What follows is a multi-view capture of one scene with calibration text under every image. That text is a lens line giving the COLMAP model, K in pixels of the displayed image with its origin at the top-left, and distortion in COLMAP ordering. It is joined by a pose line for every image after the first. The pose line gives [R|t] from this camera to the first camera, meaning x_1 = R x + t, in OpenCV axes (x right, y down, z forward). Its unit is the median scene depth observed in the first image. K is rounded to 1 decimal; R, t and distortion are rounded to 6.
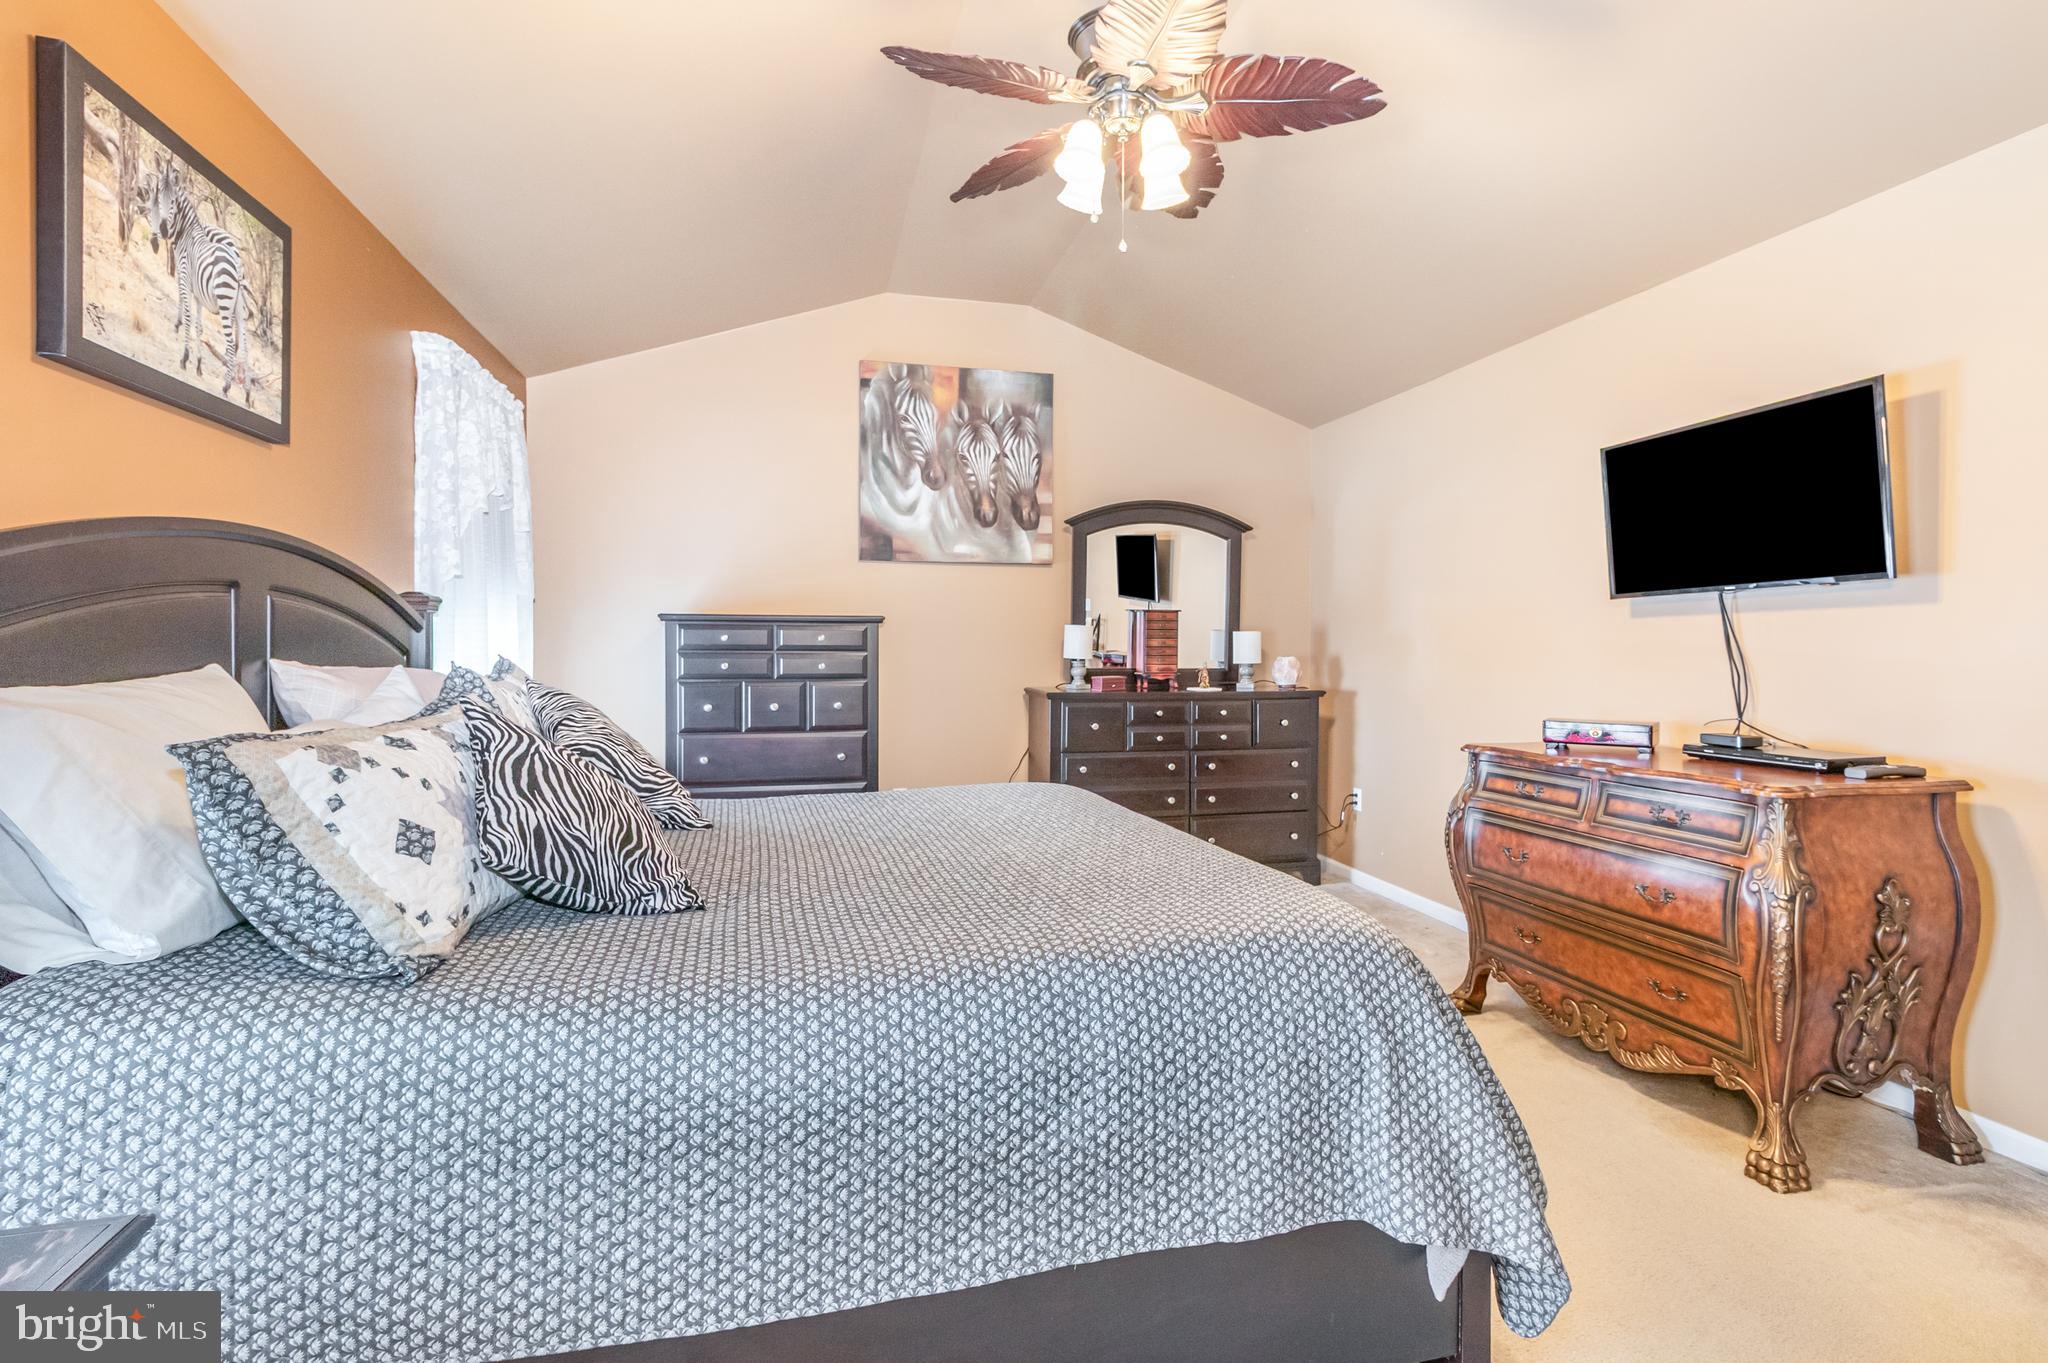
lens RADIAL K [[1030.1, 0, 1055.3], [0, 1030.1, 653.4], [0, 0, 1]] dist [0.001164, 0.000758]
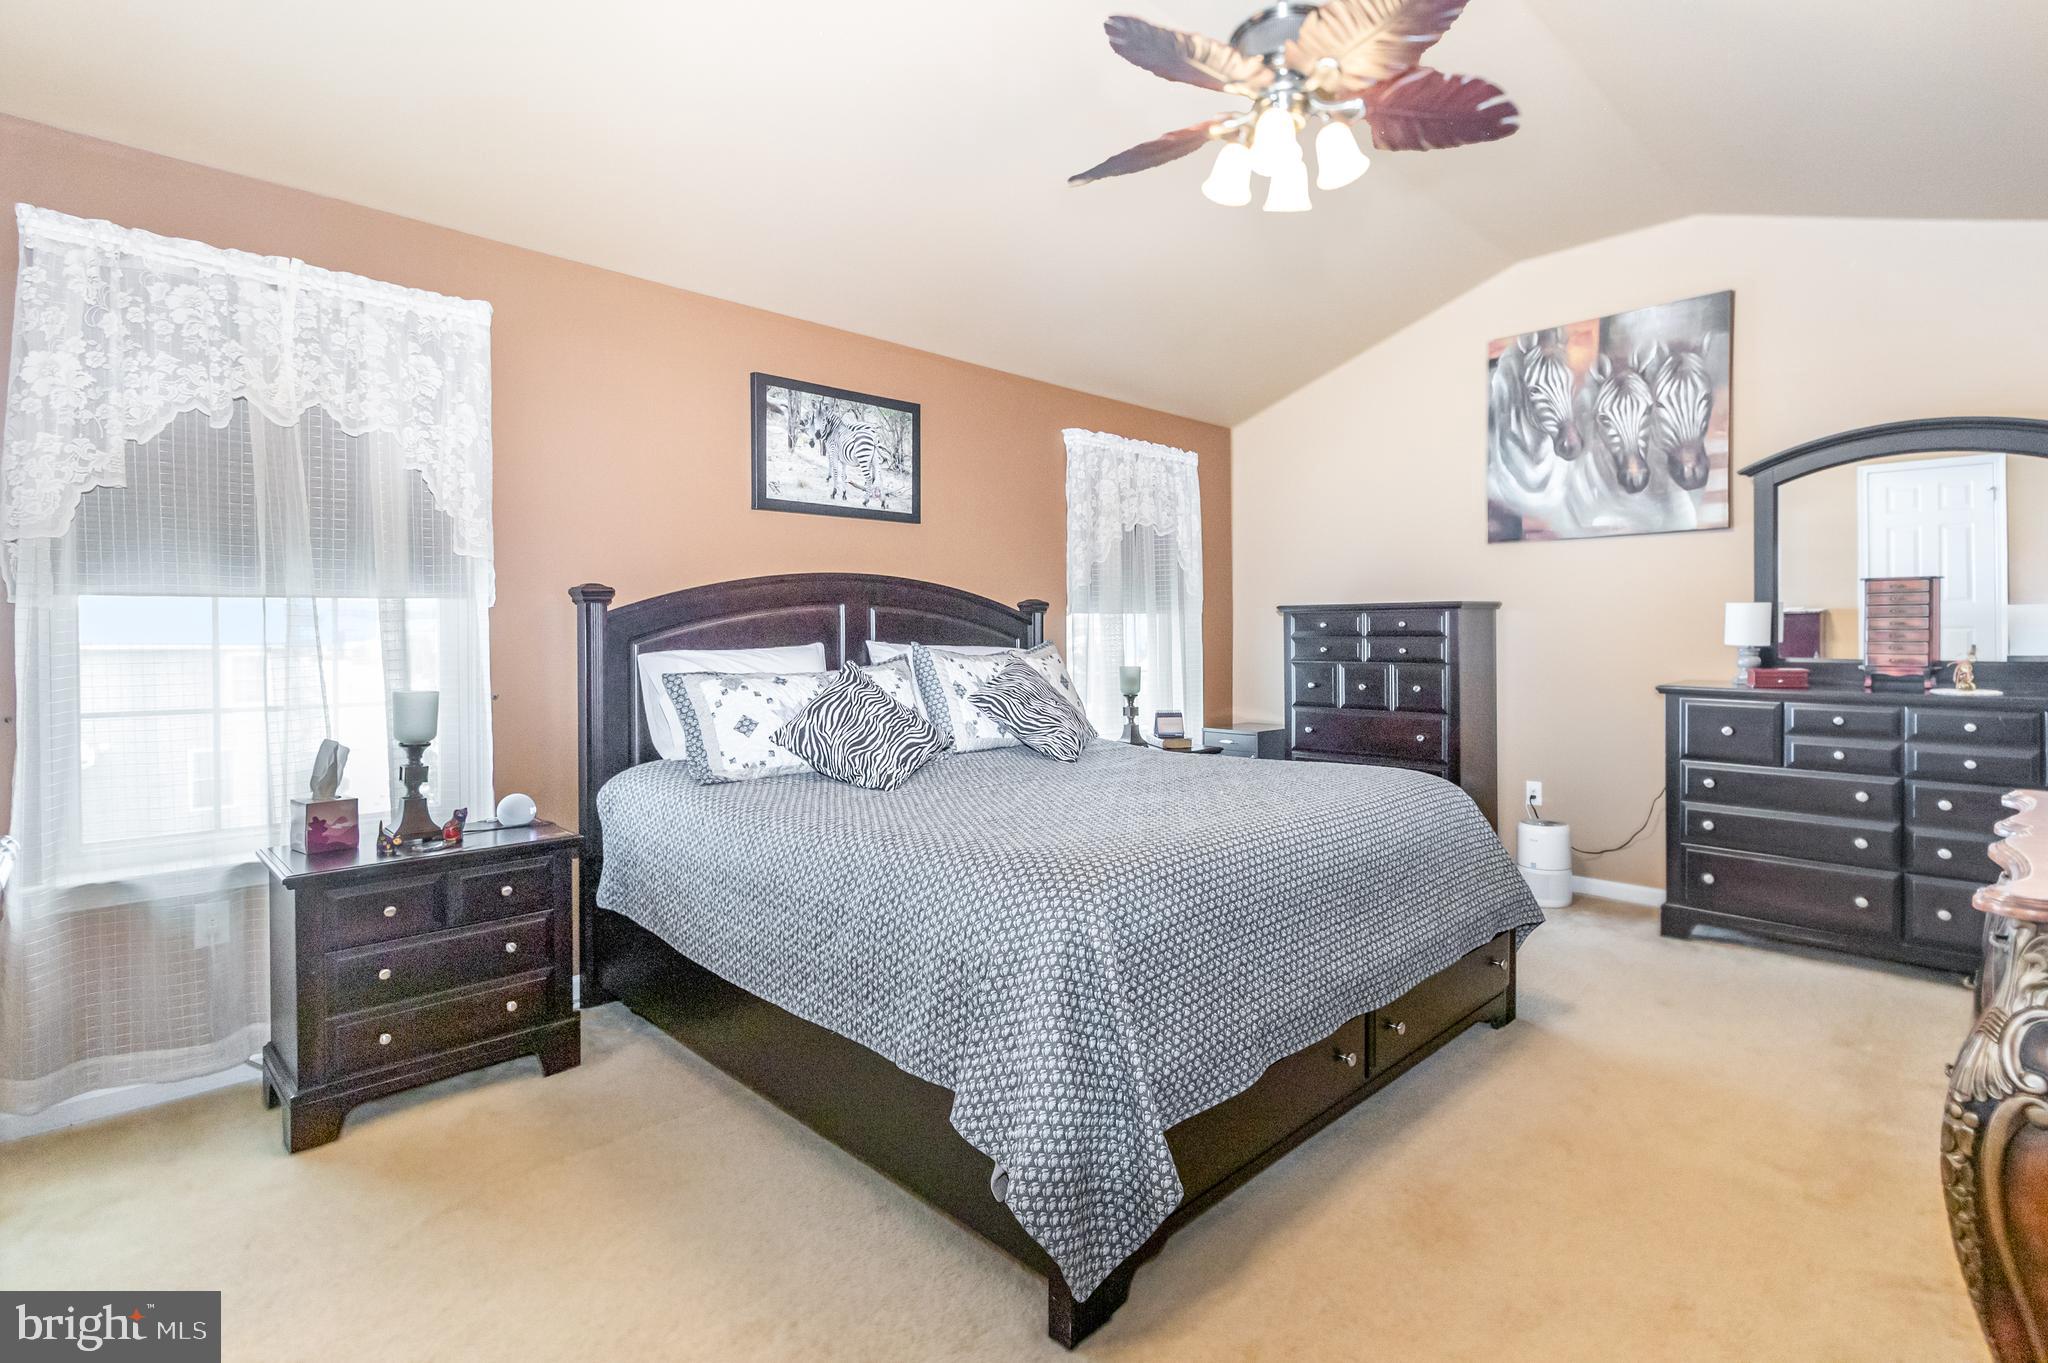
lens RADIAL K [[988.6, 0, 1035.3], [0, 988.6, 644.5], [0, 0, 1]] dist [-0.000049, -0.000166]
pose [[0.484162, 0.004166, -0.874968, 0.425184], [-0.000781, 0.999990, 0.004330, 0.001892], [0.874978, -0.001413, 0.484161, 0.159440]]
